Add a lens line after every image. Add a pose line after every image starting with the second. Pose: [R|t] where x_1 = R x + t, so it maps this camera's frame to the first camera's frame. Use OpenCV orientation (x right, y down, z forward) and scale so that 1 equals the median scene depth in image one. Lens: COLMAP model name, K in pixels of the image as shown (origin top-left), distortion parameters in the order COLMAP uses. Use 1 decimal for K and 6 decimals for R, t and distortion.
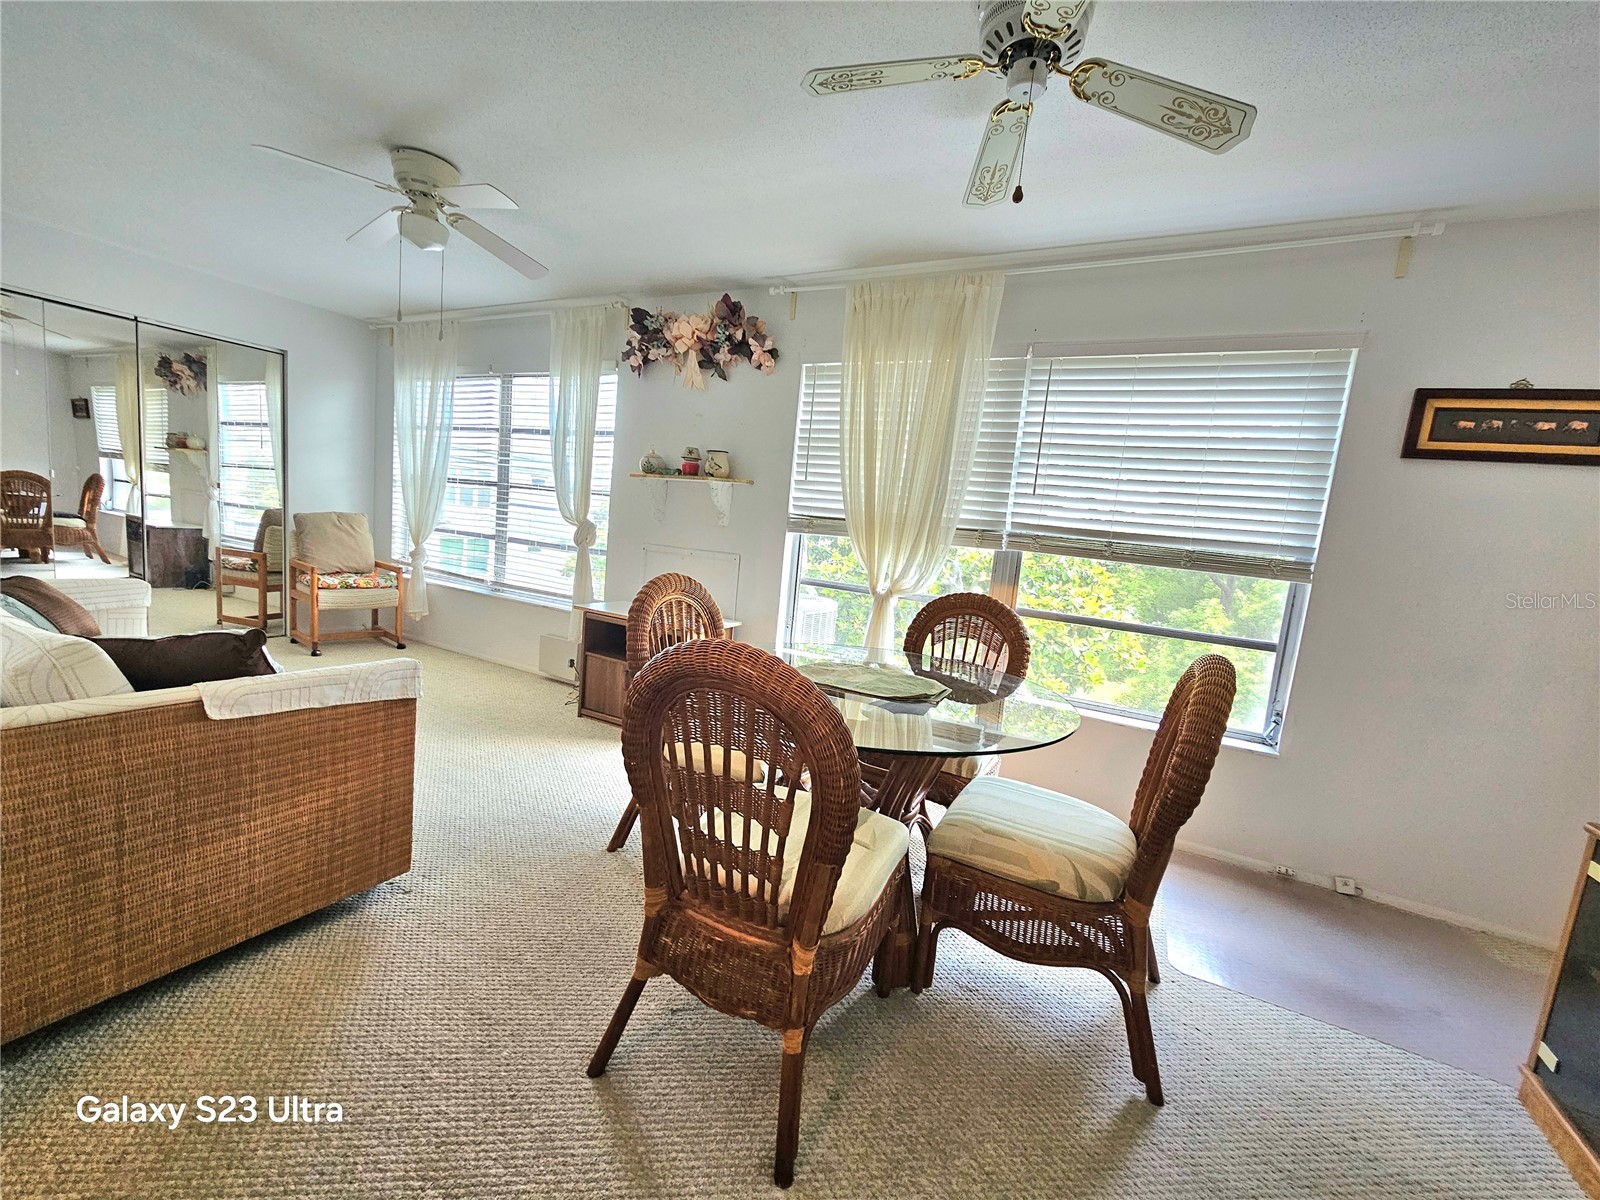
lens RADIAL K [[653.3, 0, 801.7], [0, 653.3, 604.1], [0, 0, 1]] dist [0.000194, 0.000066]
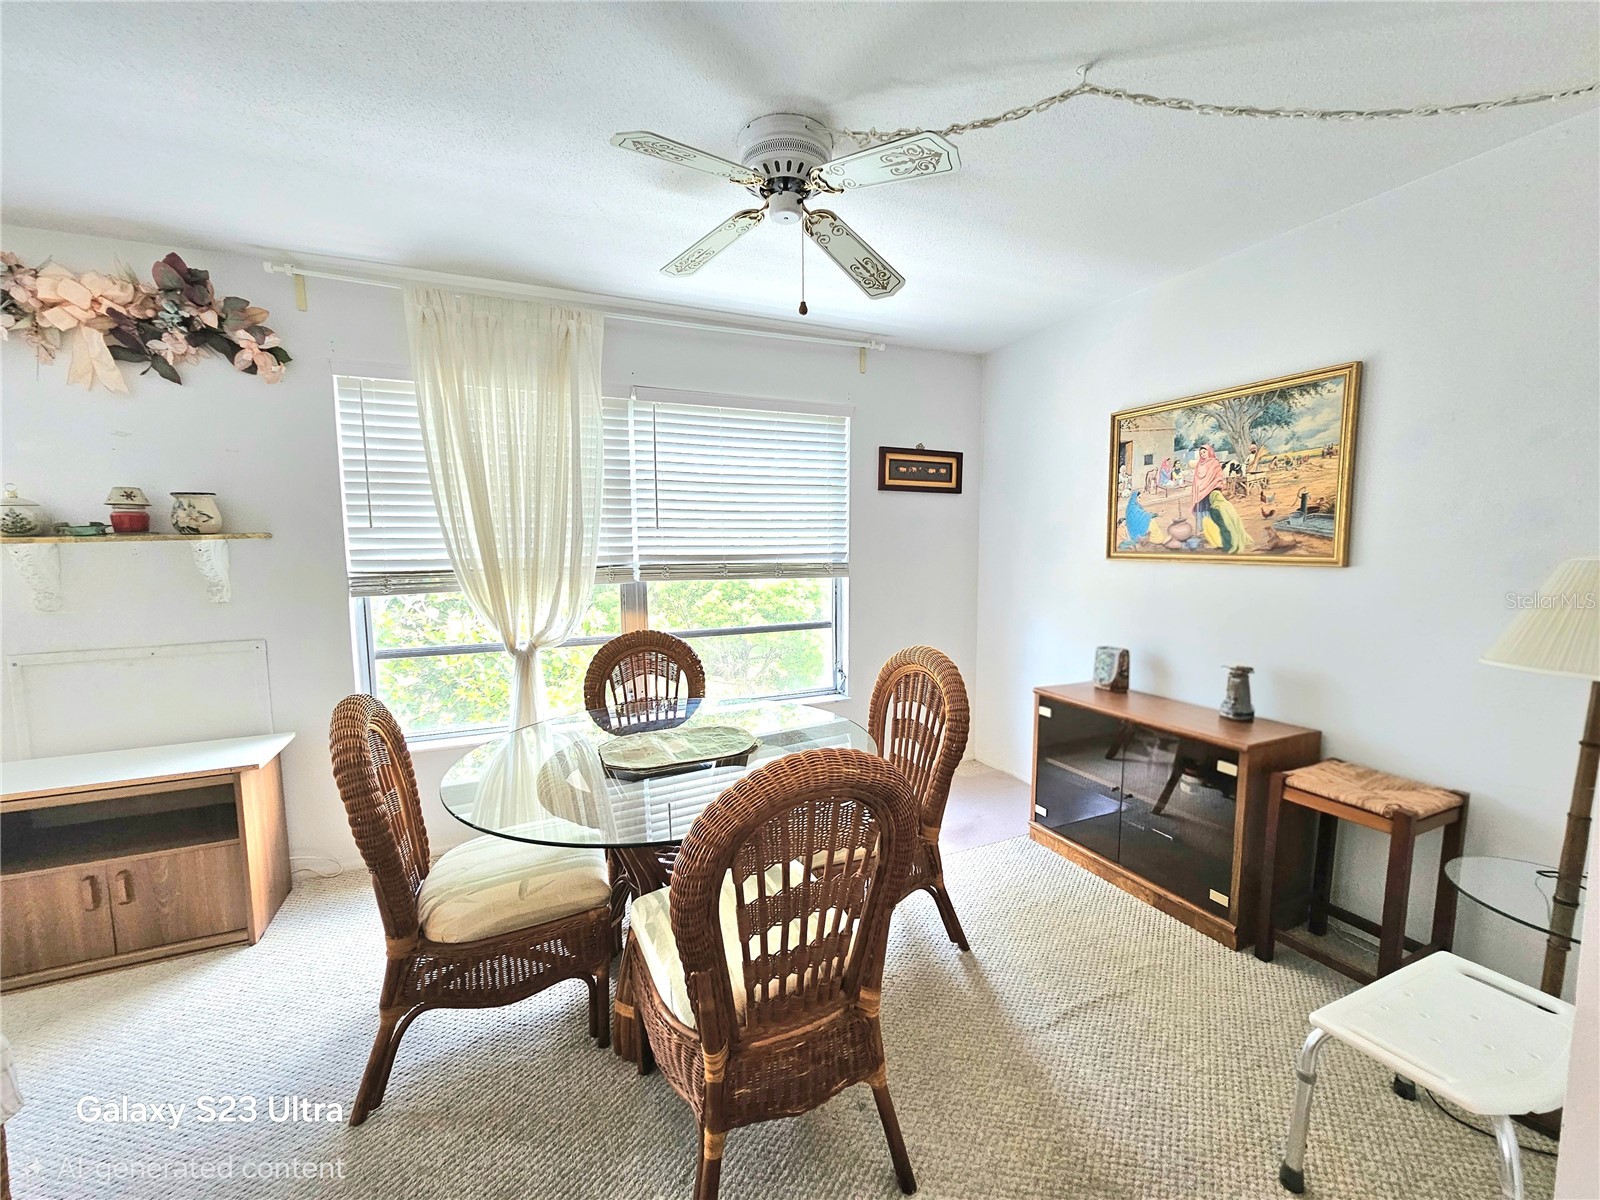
lens RADIAL K [[659.1, 0, 788.7], [0, 659.1, 604.4], [0, 0, 1]] dist [0.001299, 0.000184]
pose [[0.609246, -0.177849, 0.772780, -0.406959], [0.162035, 0.981884, 0.098227, -0.126136], [-0.776250, 0.065373, 0.627027, 0.174086]]
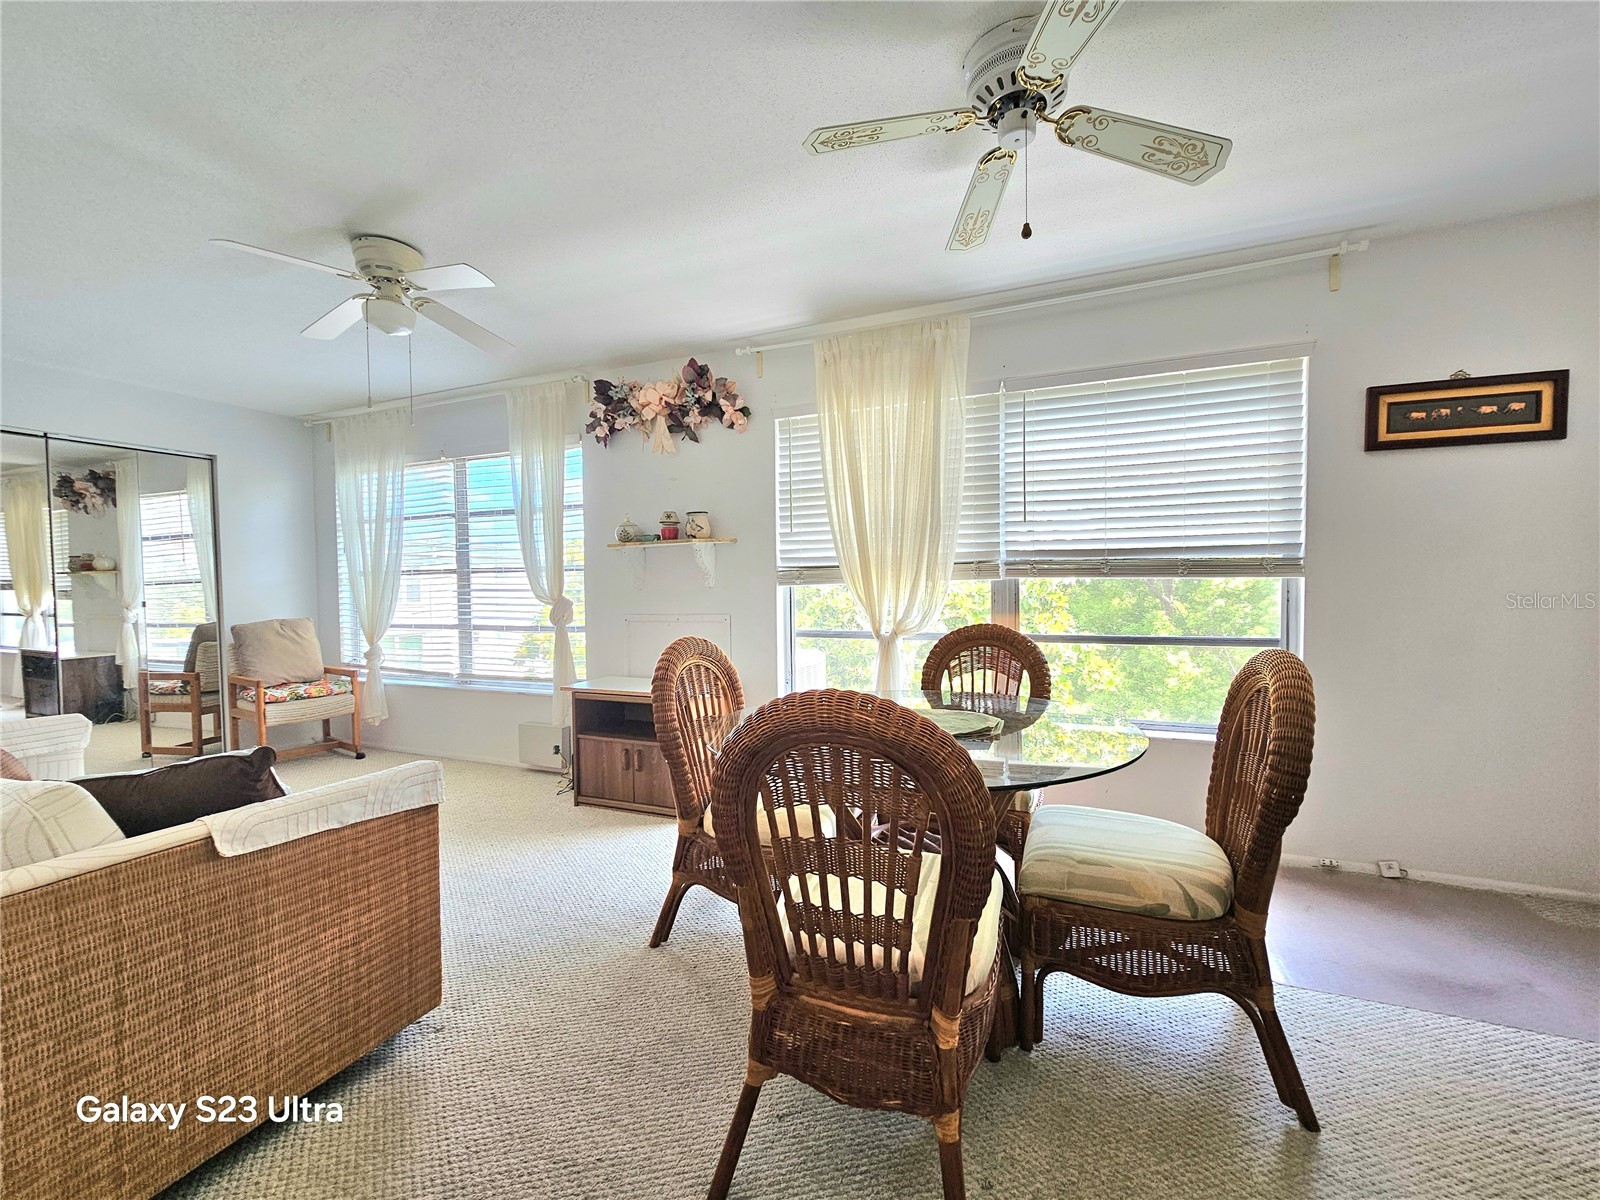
lens RADIAL K [[653.3, 0, 801.7], [0, 653.3, 604.1], [0, 0, 1]] dist [0.000194, 0.000066]
pose [[0.989883, -0.110033, 0.089578, -0.104591], [0.117443, 0.989678, -0.082128, 0.003101], [-0.079616, 0.091818, 0.992588, 0.028278]]
